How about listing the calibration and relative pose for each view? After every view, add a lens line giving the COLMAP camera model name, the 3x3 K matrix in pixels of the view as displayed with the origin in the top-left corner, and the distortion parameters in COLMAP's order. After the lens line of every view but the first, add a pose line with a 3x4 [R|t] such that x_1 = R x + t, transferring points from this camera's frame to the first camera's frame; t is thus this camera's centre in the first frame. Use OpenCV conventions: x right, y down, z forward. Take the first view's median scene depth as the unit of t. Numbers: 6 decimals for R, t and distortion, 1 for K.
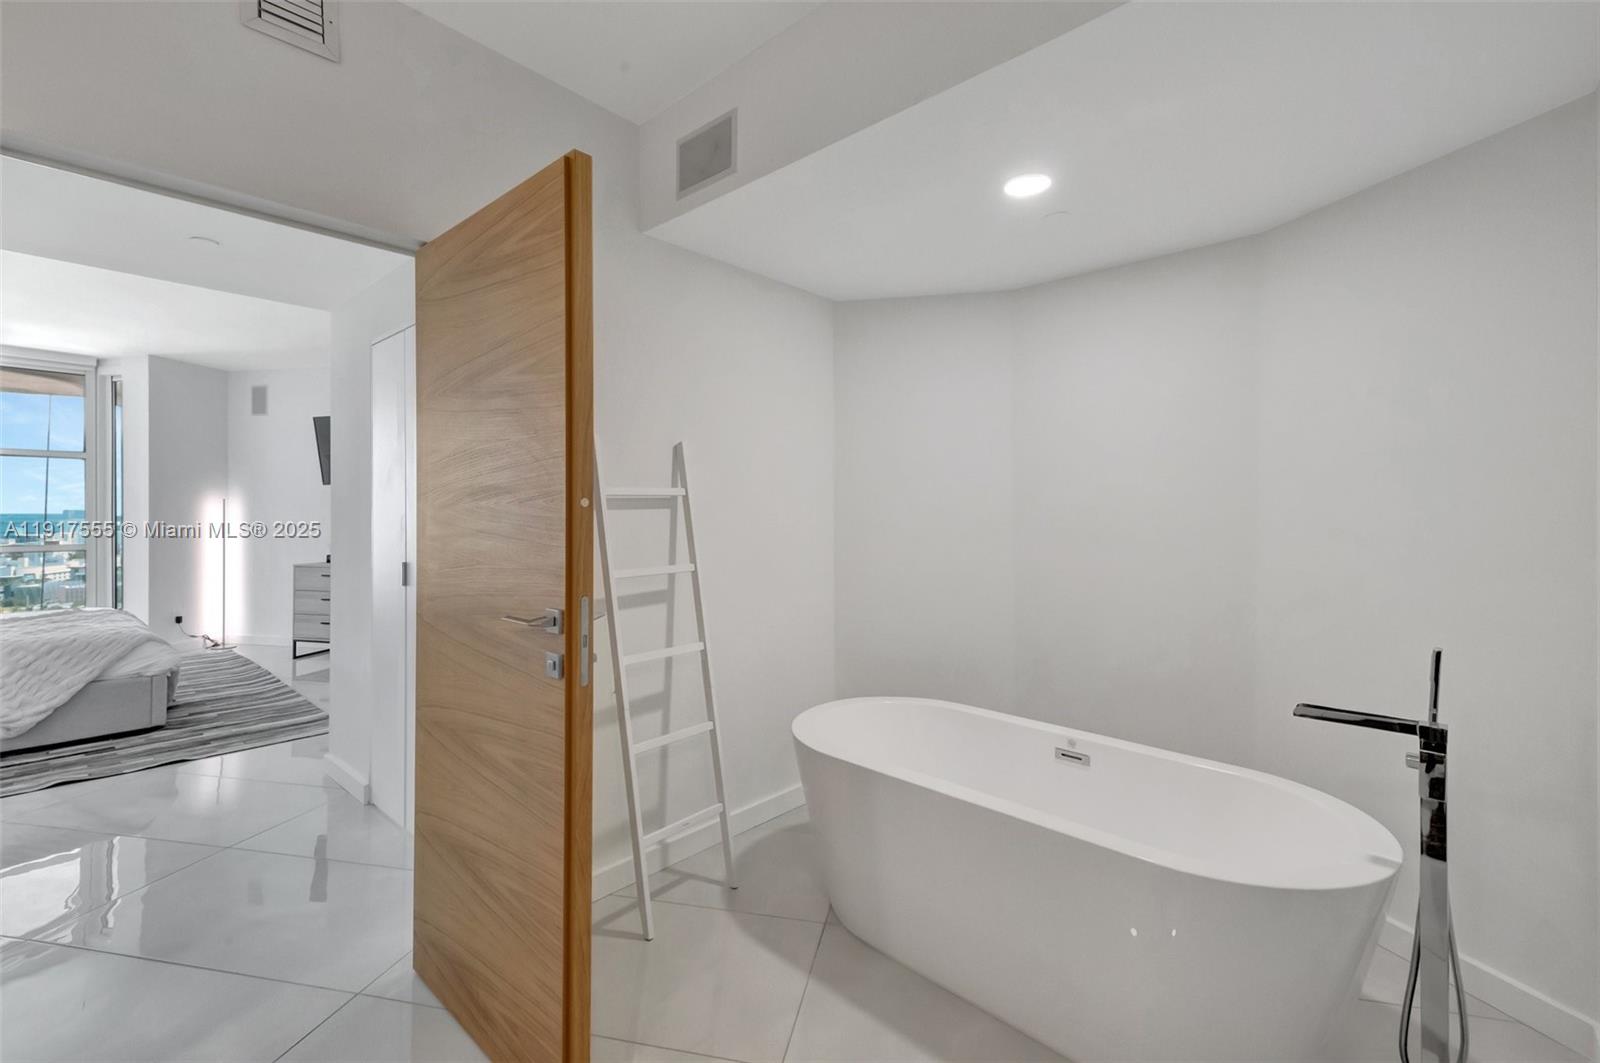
lens RADIAL K [[697.6, 0, 807.8], [0, 697.6, 521.9], [0, 0, 1]] dist [0.000386, -0.000387]
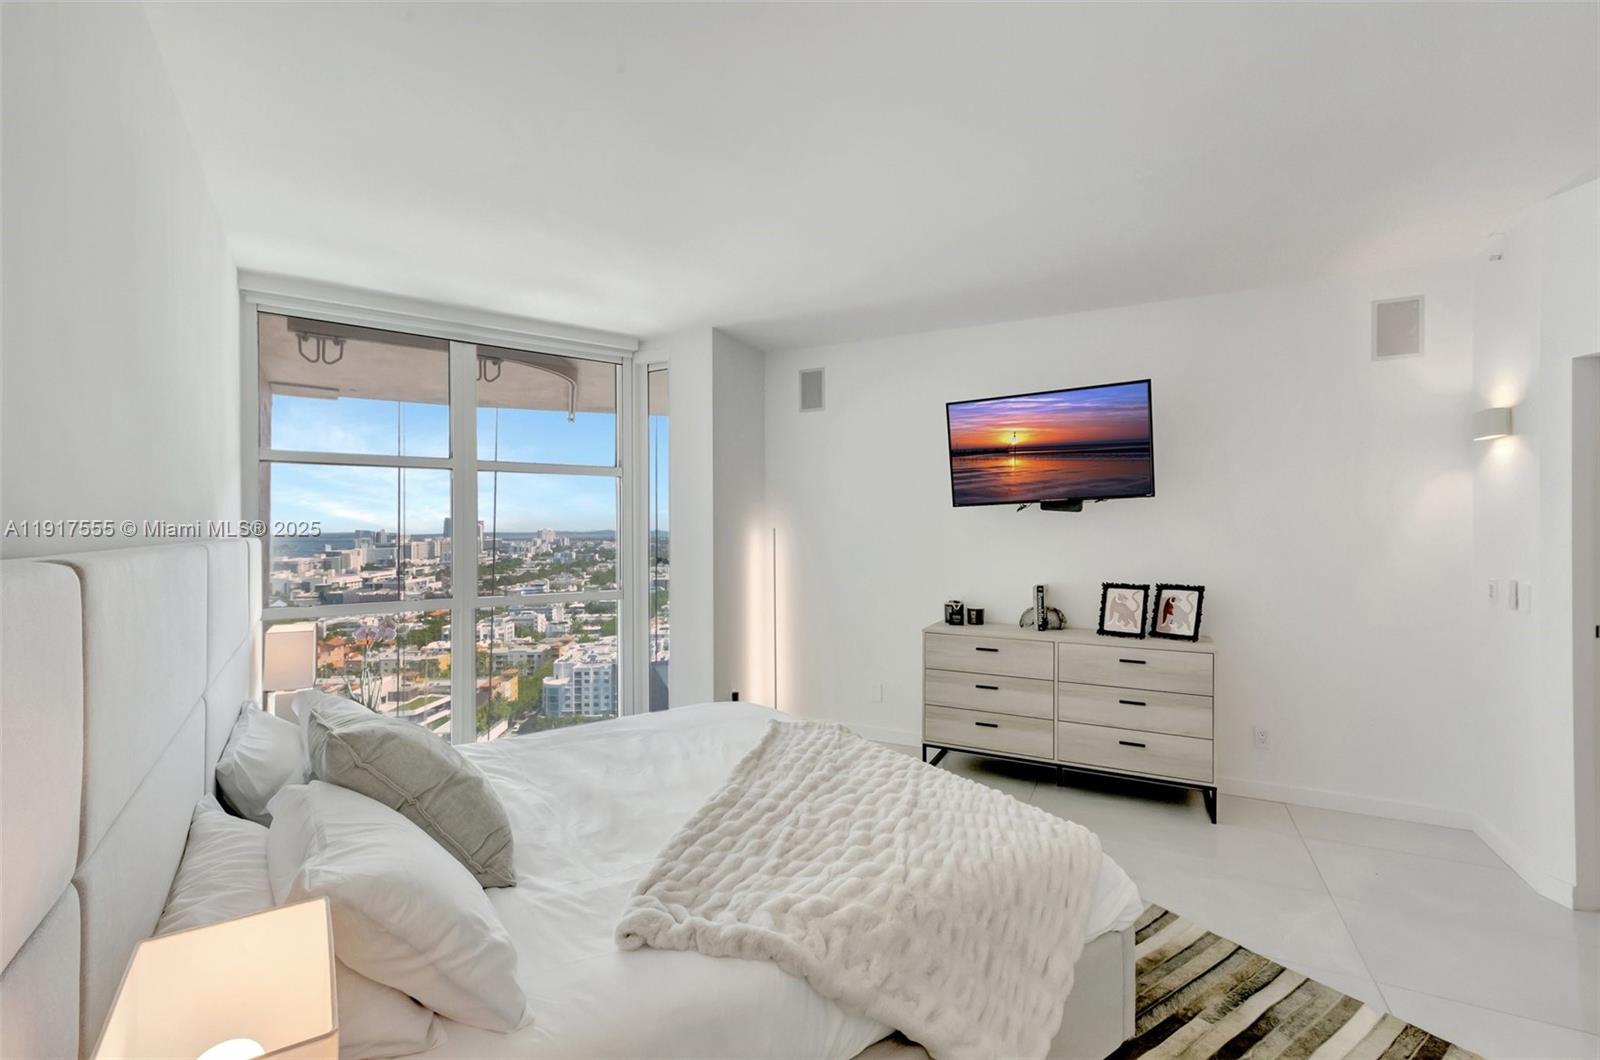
lens RADIAL K [[697.6, 0, 796.4], [0, 697.6, 531.4], [0, 0, 1]] dist [0.000386, -0.000387]
pose [[0.968426, 0.000564, -0.249301, -0.667059], [-0.004421, 0.999879, -0.014913, -0.018769], [0.249262, 0.015545, 0.968311, 0.323215]]
